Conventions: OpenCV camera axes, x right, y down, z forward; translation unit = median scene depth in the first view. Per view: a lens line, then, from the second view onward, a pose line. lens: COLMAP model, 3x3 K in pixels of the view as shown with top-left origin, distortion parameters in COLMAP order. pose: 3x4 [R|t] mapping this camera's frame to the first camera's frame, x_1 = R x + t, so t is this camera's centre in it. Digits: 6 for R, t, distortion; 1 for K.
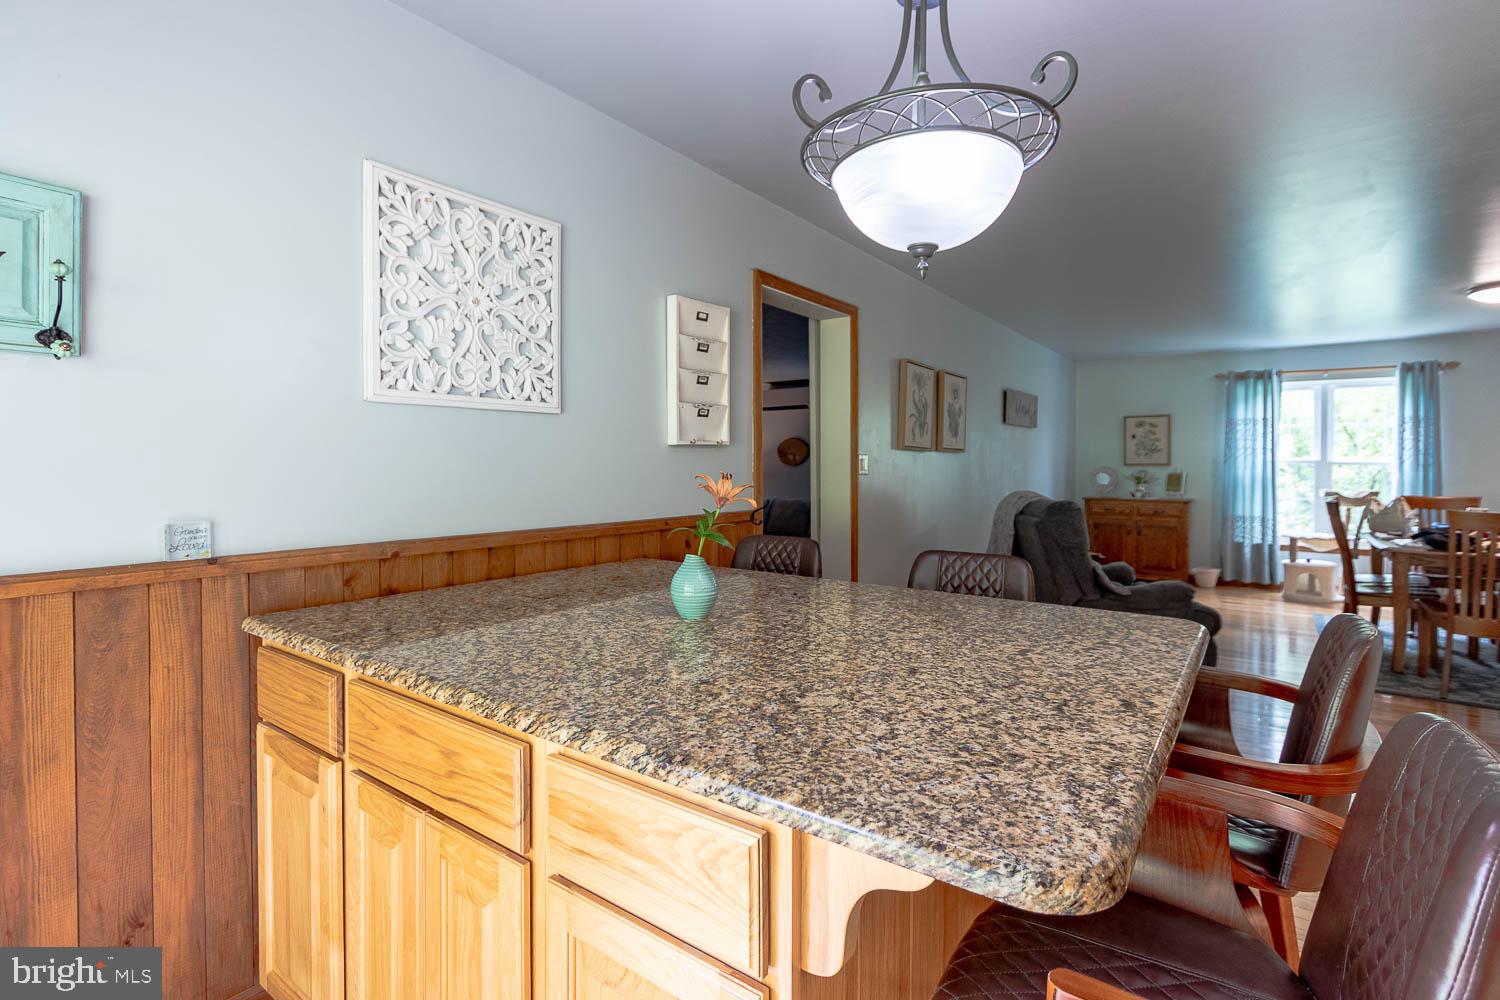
lens RADIAL K [[710.2, 0, 744.1], [0, 710.2, 467.7], [0, 0, 1]] dist [-0.001300, -0.000425]
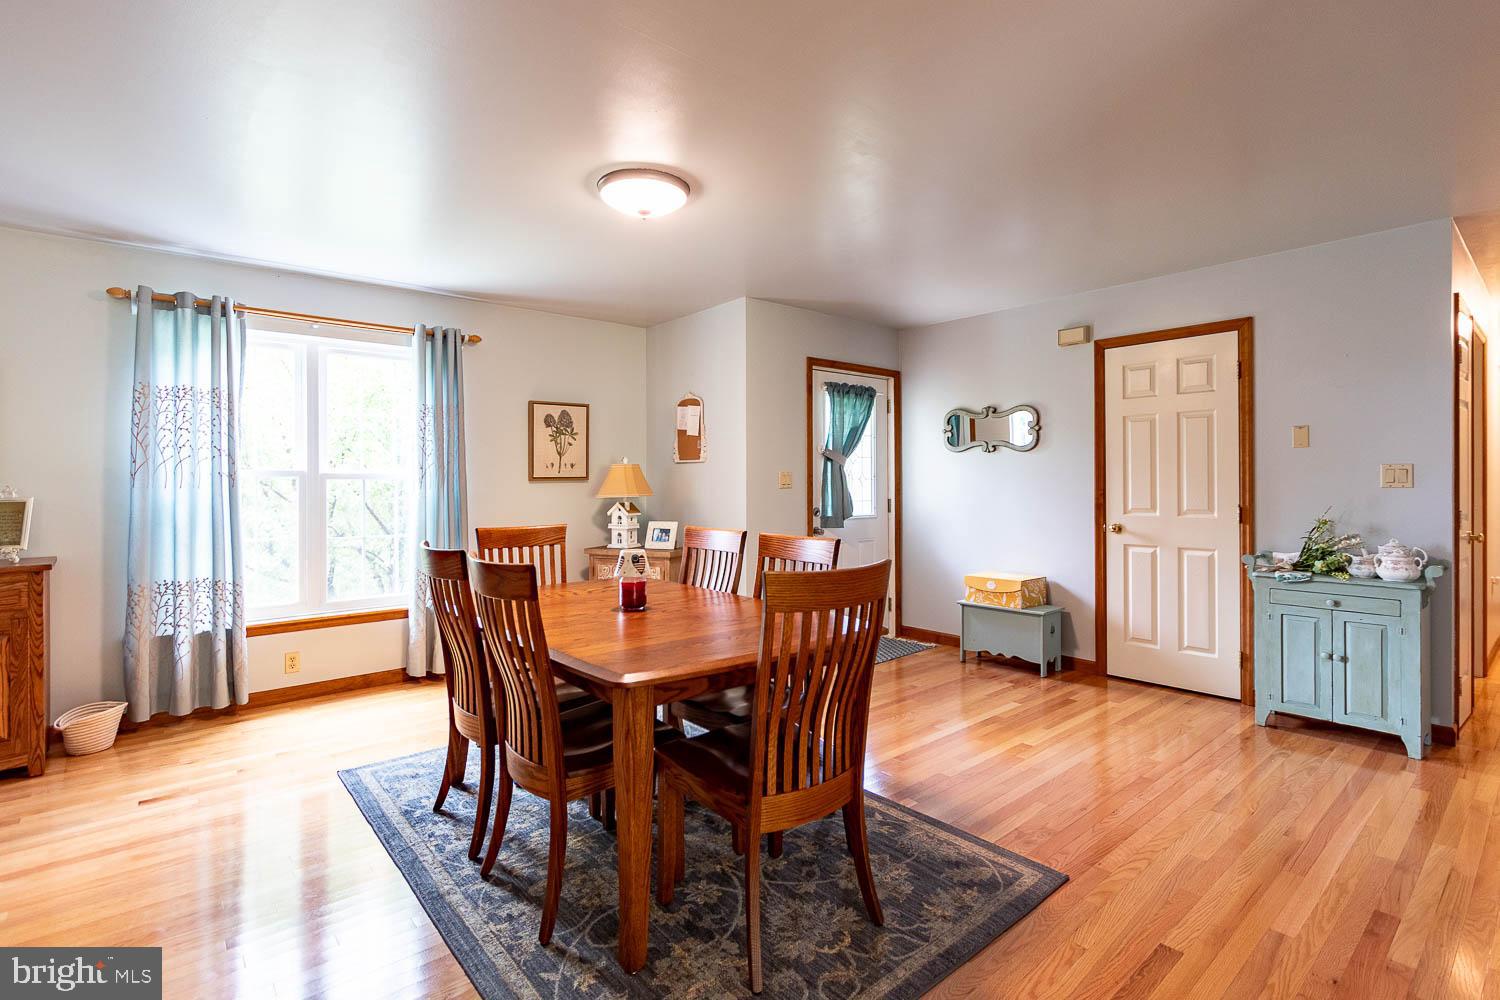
lens RADIAL K [[703.4, 0, 743.8], [0, 703.4, 479.4], [0, 0, 1]] dist [-0.003915, -0.001090]
pose [[0.242078, -0.004676, 0.970246, 0.333011], [0.012434, 0.999921, 0.001716, -0.000157], [-0.970177, 0.011649, 0.242117, 0.507605]]
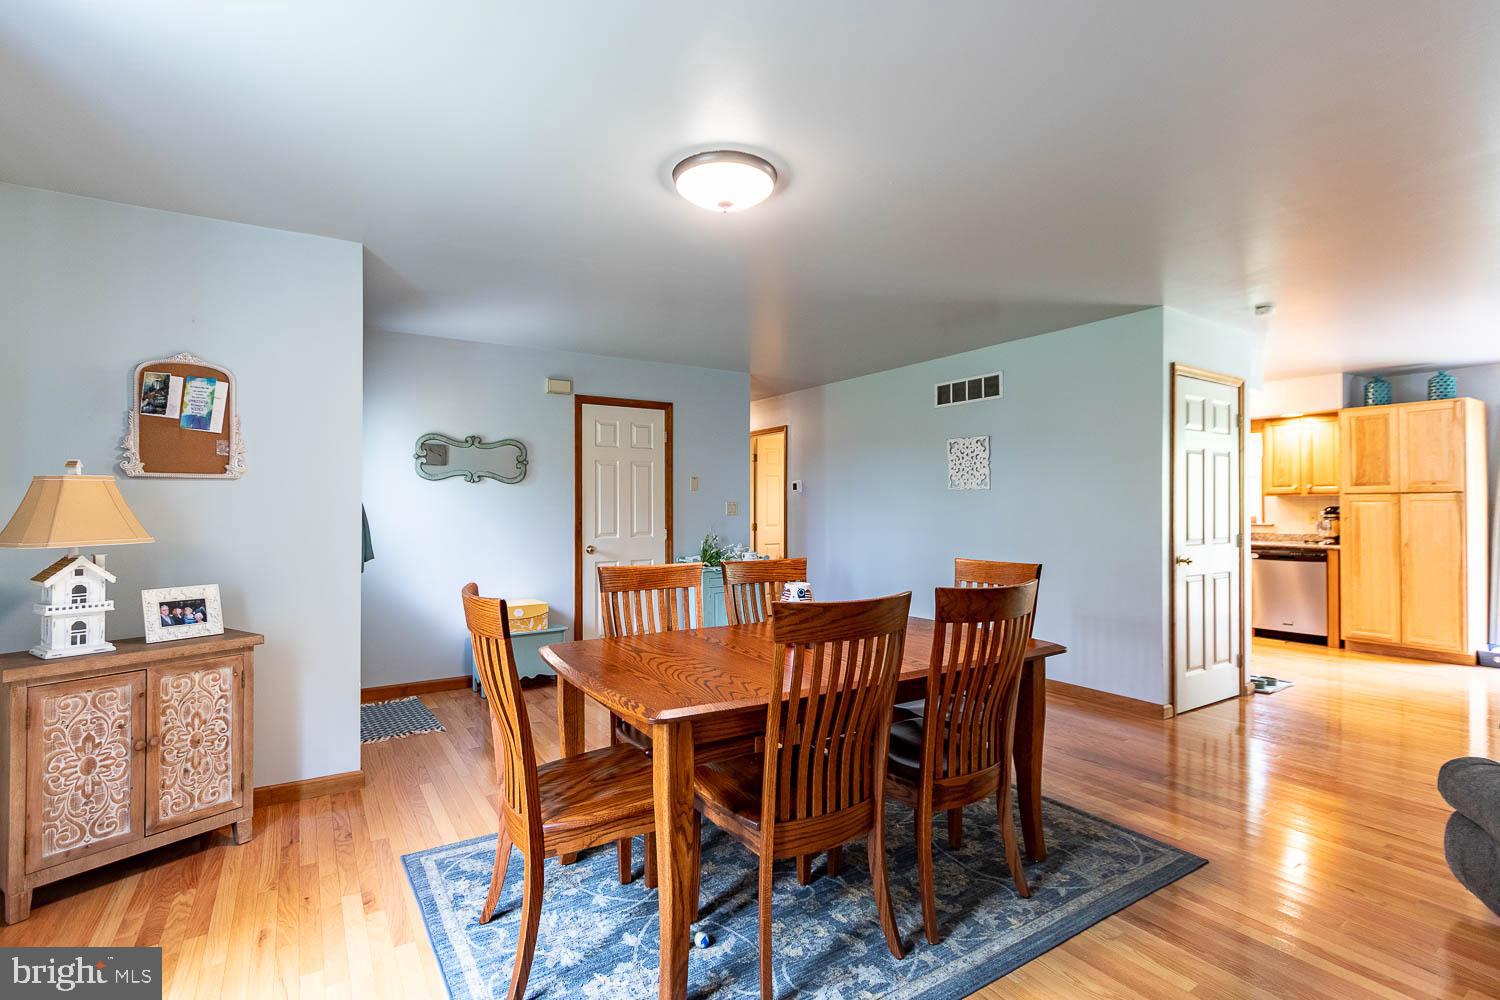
lens RADIAL K [[699.9, 0, 746.5], [0, 699.9, 507.8], [0, 0, 1]] dist [-0.001960, -0.000973]
pose [[-0.930063, -0.003359, 0.367386, 0.574324], [-0.000811, 0.999975, 0.007090, -0.003117], [-0.367400, 0.006297, -0.930042, 0.987518]]
